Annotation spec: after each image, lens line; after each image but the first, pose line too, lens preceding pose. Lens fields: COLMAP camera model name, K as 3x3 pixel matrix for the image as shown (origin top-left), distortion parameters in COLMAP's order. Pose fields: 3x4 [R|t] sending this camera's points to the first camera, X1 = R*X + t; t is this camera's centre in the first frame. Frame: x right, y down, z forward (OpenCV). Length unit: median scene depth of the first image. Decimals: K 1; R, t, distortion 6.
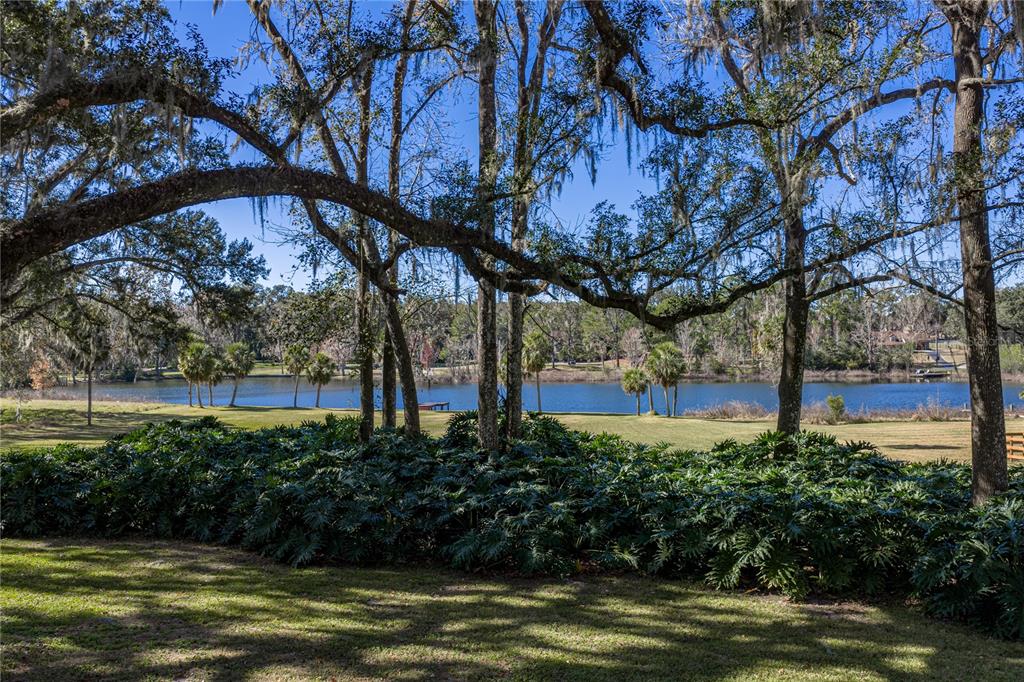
lens RADIAL K [[846.5, 0, 512.0], [0, 846.5, 341.0], [0, 0, 1]] dist [0.012635, -0.021791]
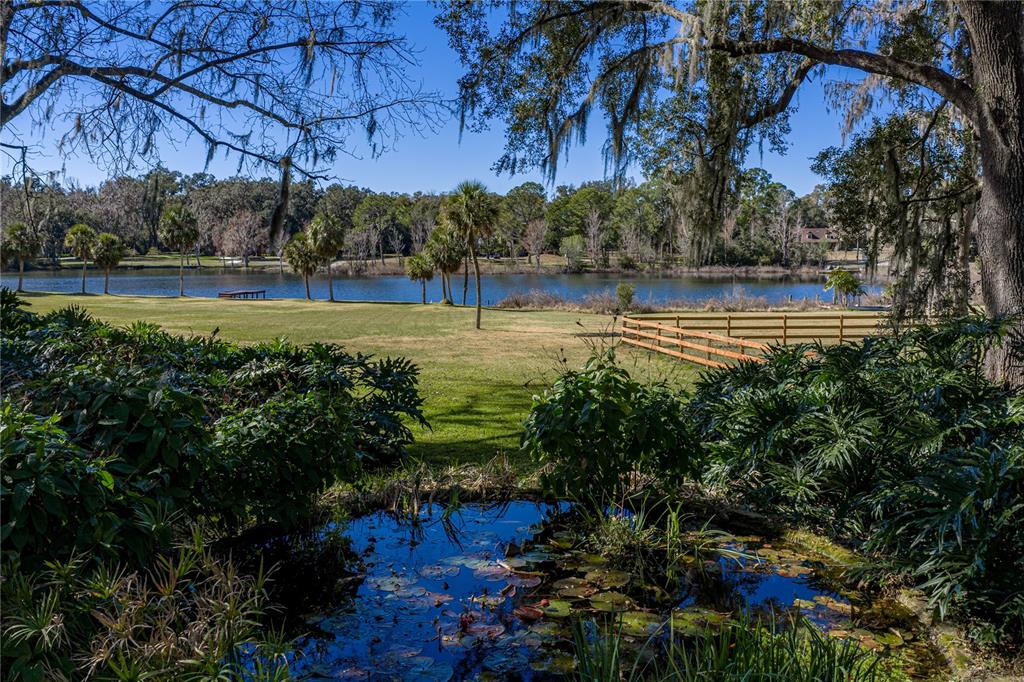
lens RADIAL K [[846.5, 0, 512.0], [0, 846.5, 341.0], [0, 0, 1]] dist [0.012635, -0.021791]
pose [[0.999789, 0.008463, 0.018735, 0.096444], [-0.010635, 0.992833, 0.119035, 0.007276], [-0.017594, -0.119209, 0.992713, 0.032031]]
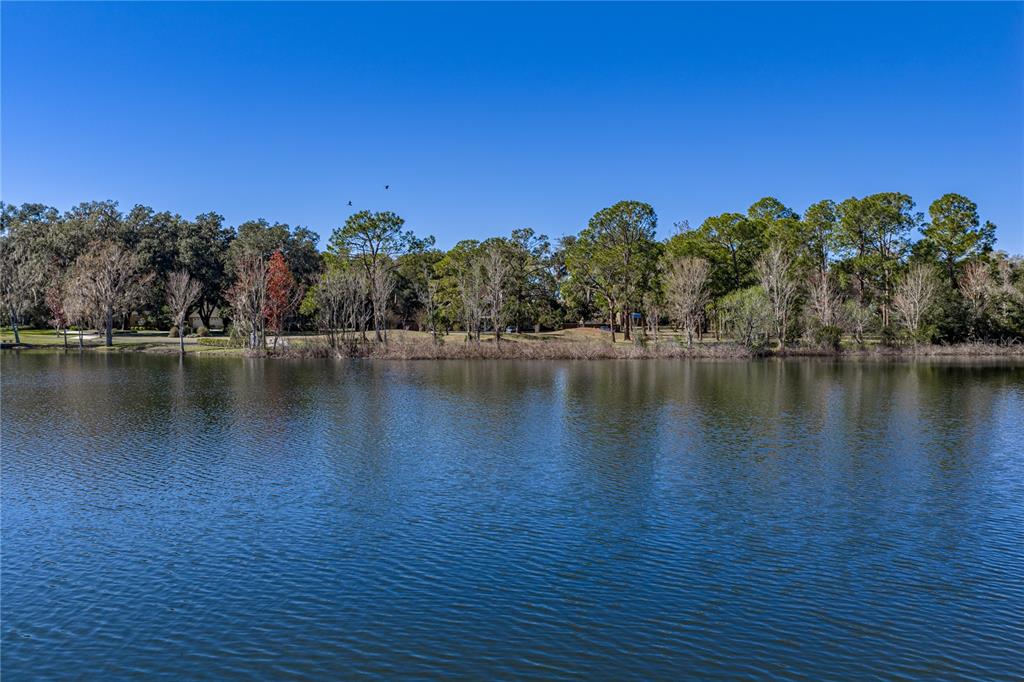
lens RADIAL K [[846.5, 0, 512.0], [0, 846.5, 341.0], [0, 0, 1]] dist [0.012635, -0.021791]
pose [[0.985776, 0.011691, 0.167657, -0.048232], [-0.015223, 0.999688, 0.019797, 0.027023], [-0.167373, -0.022068, 0.985647, 0.505124]]
